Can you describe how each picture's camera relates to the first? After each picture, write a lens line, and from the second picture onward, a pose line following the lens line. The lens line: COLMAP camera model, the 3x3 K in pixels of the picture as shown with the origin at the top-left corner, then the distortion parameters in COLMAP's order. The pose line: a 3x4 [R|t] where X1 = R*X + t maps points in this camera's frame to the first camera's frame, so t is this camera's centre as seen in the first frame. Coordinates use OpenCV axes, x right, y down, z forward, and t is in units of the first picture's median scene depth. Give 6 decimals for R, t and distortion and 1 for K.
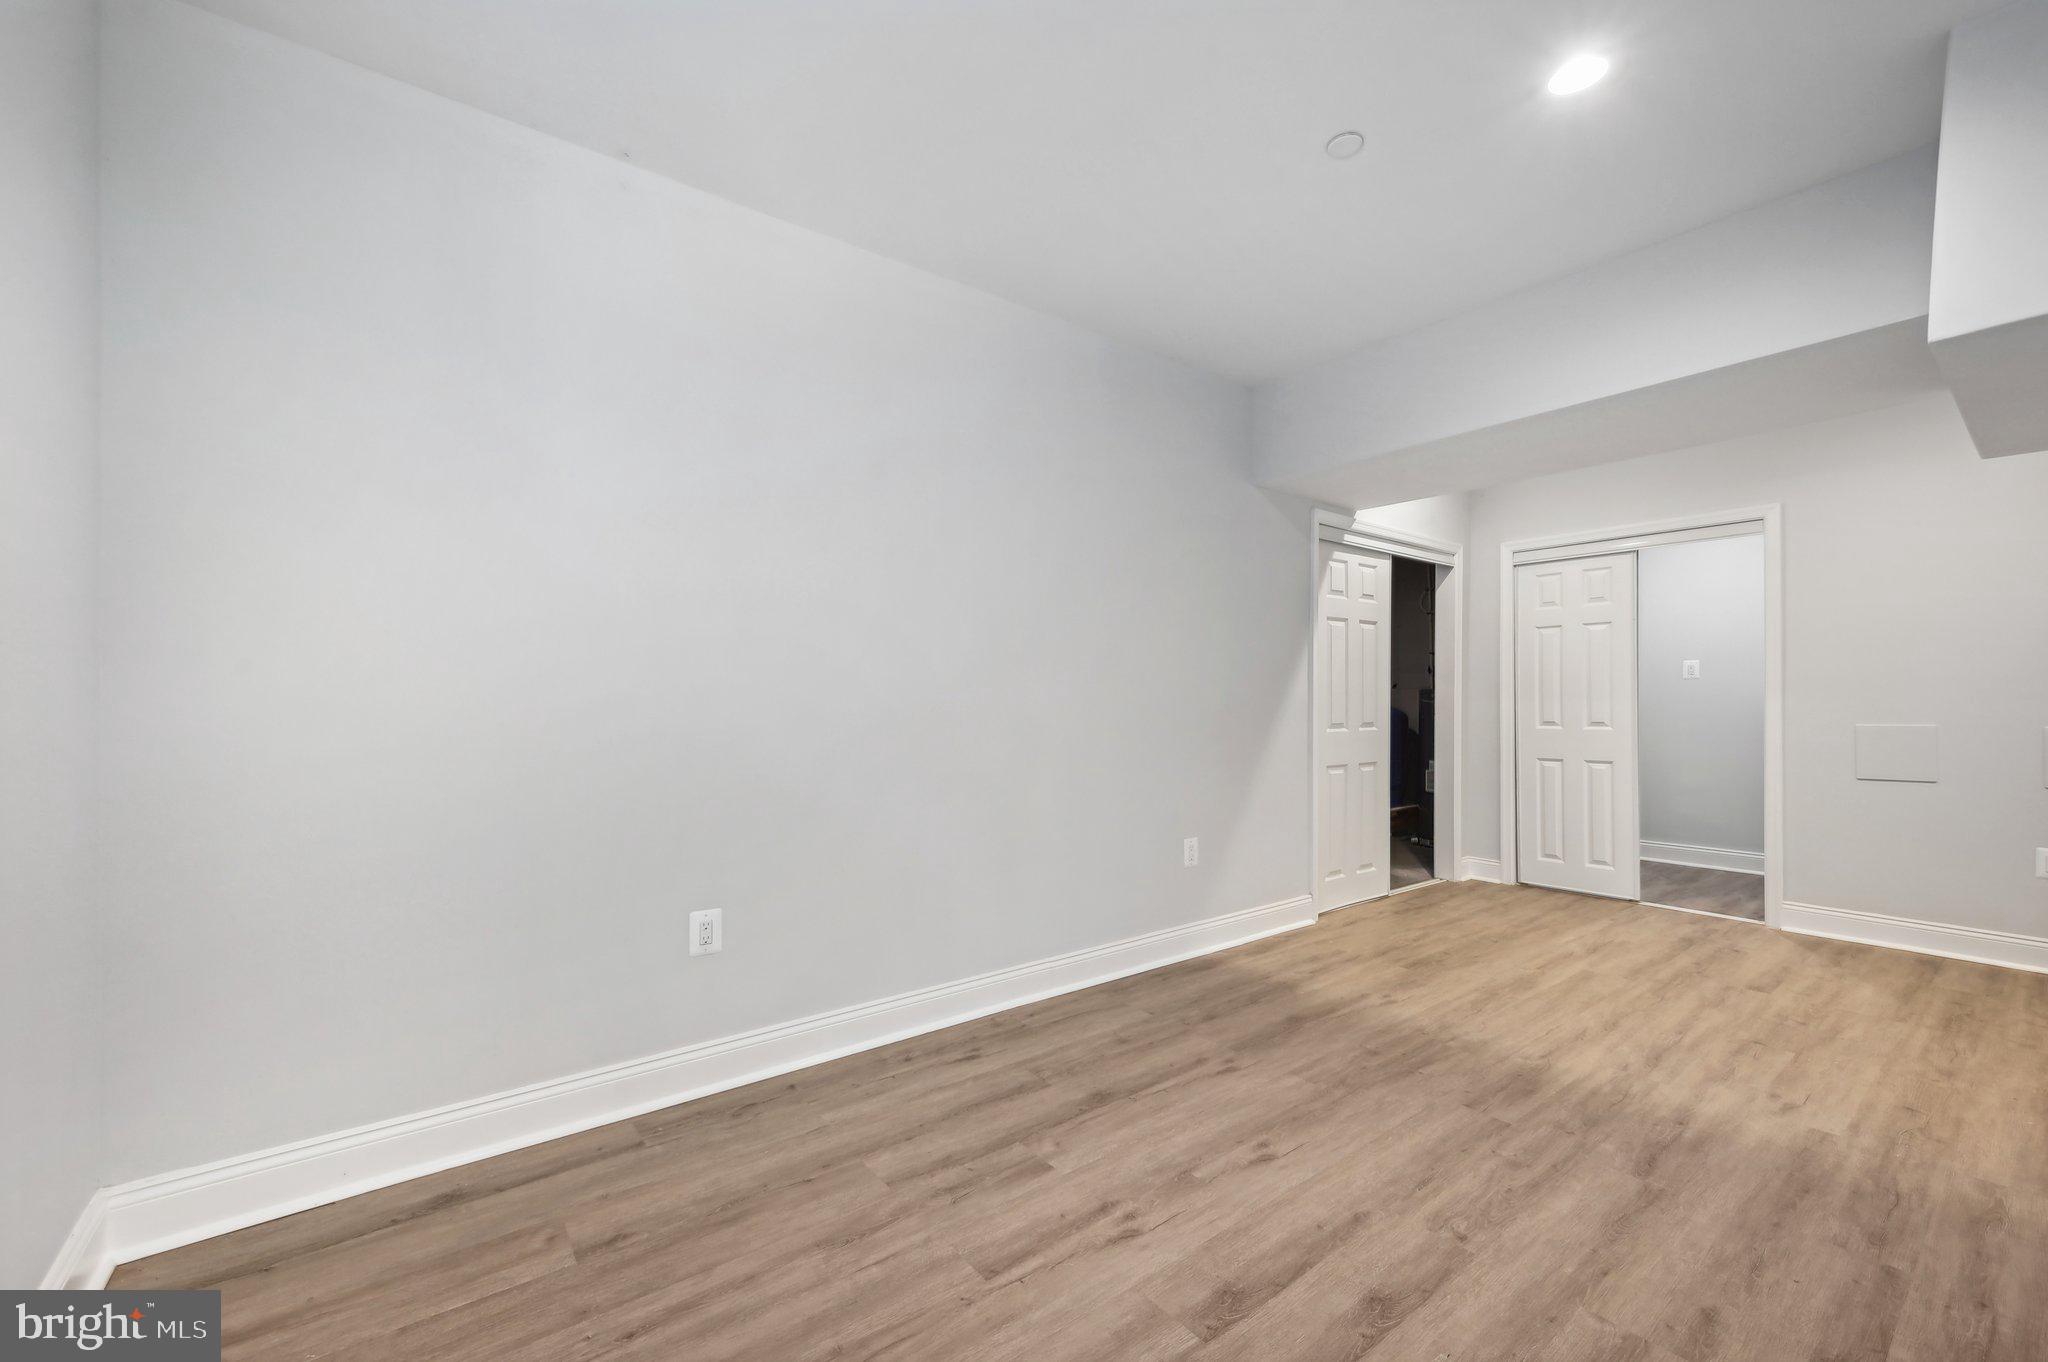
lens RADIAL K [[844.8, 0, 1041.9], [0, 844.8, 714.1], [0, 0, 1]] dist [0.011660, -0.001091]
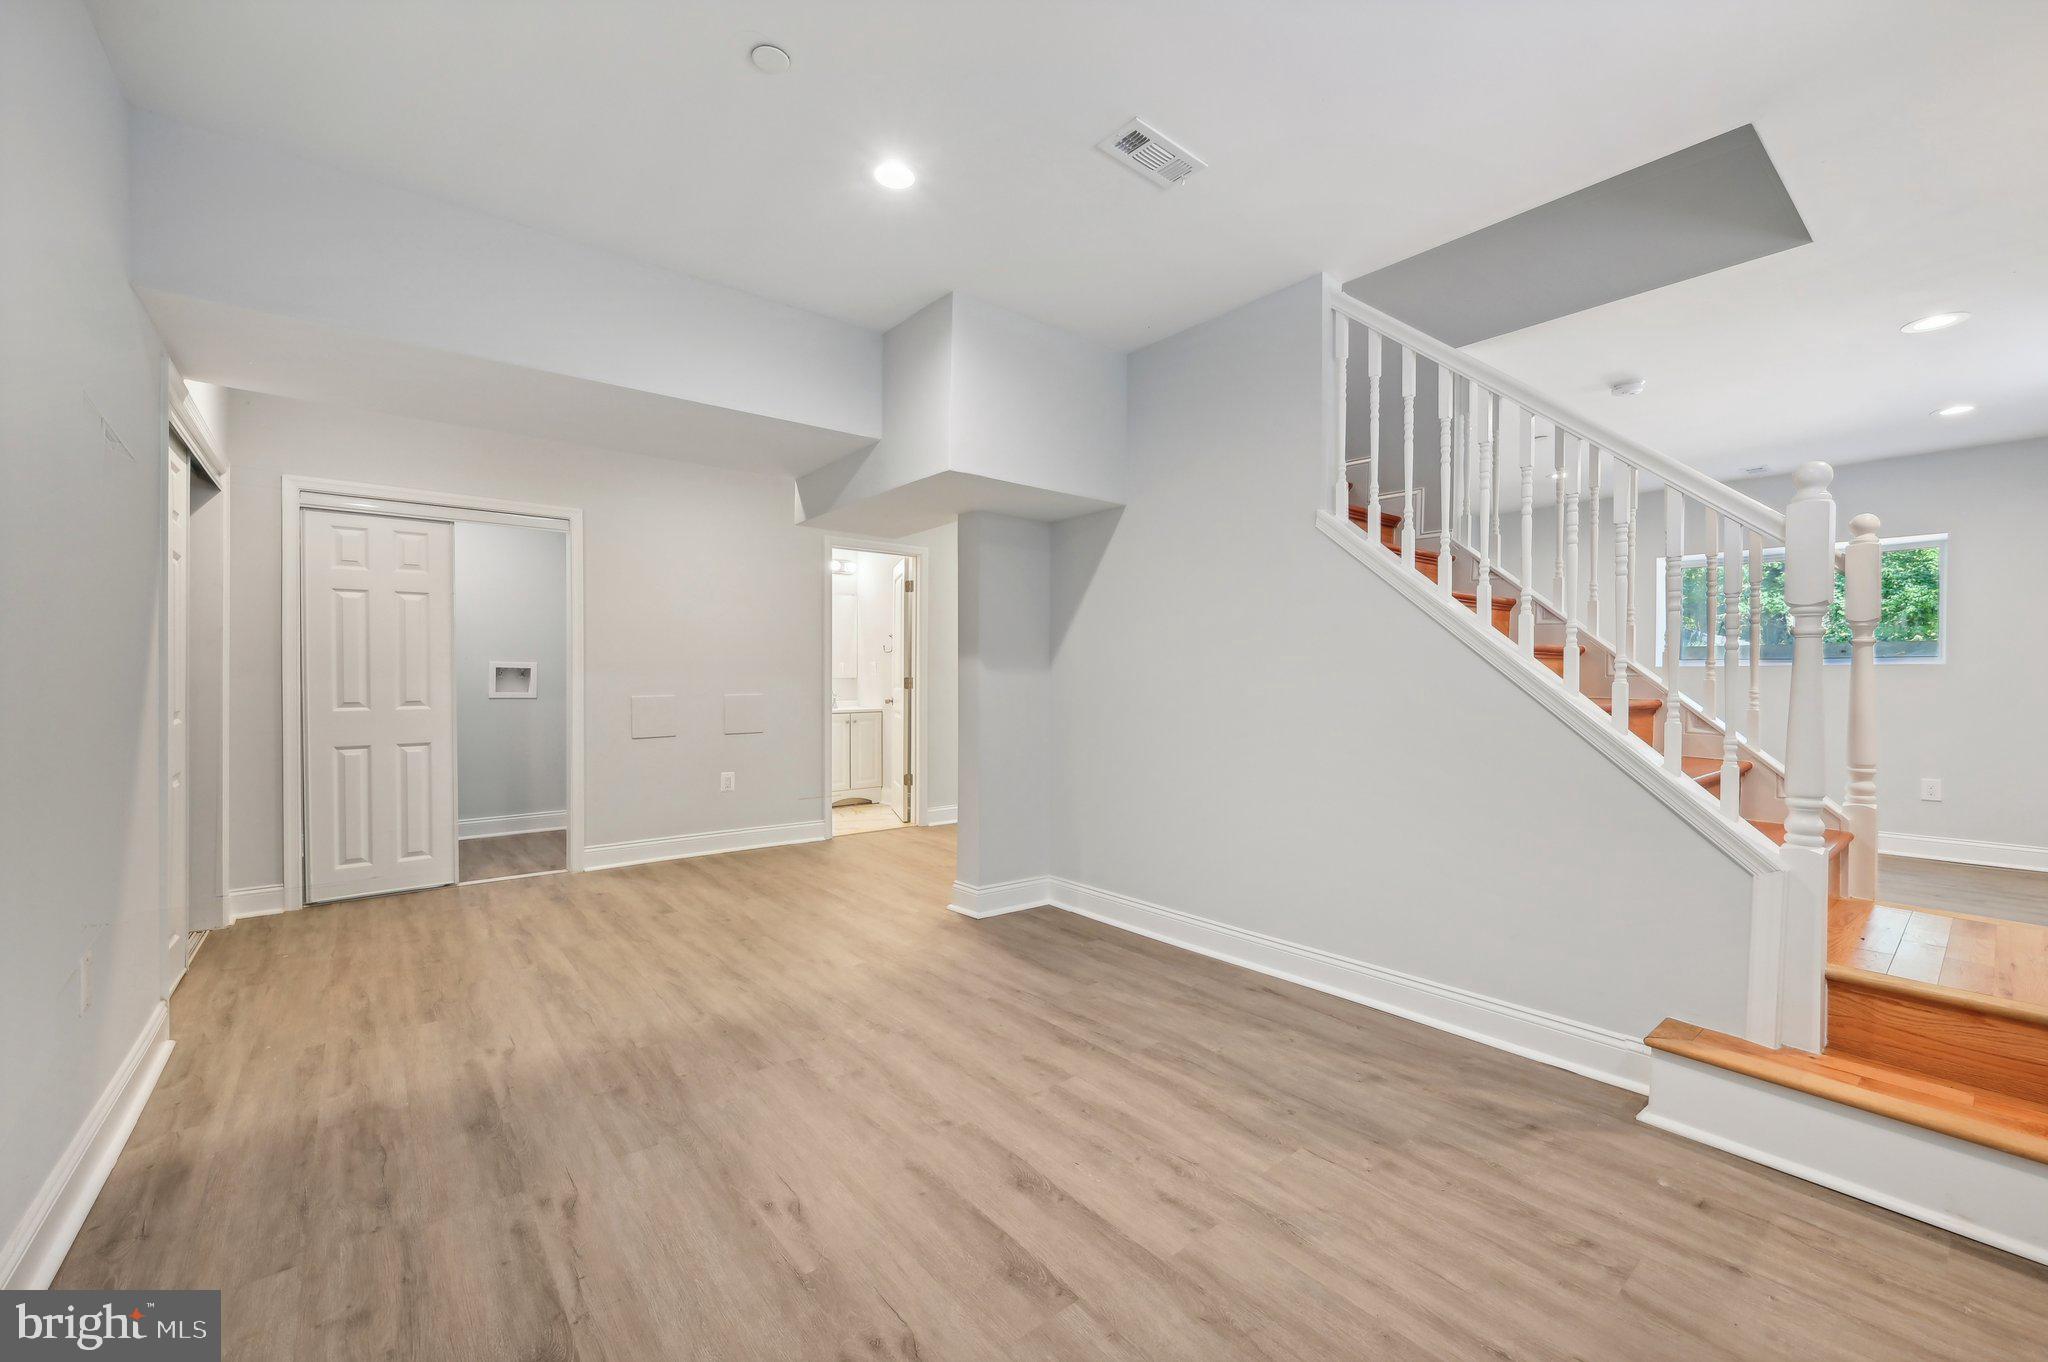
lens RADIAL K [[844.8, 0, 1021.8], [0, 844.8, 688.9], [0, 0, 1]] dist [0.011660, -0.001091]
pose [[-0.034077, -0.014310, 0.999317, -0.403692], [0.015777, 0.999765, 0.014854, -0.009631], [-0.999295, 0.016272, -0.033843, 0.532063]]
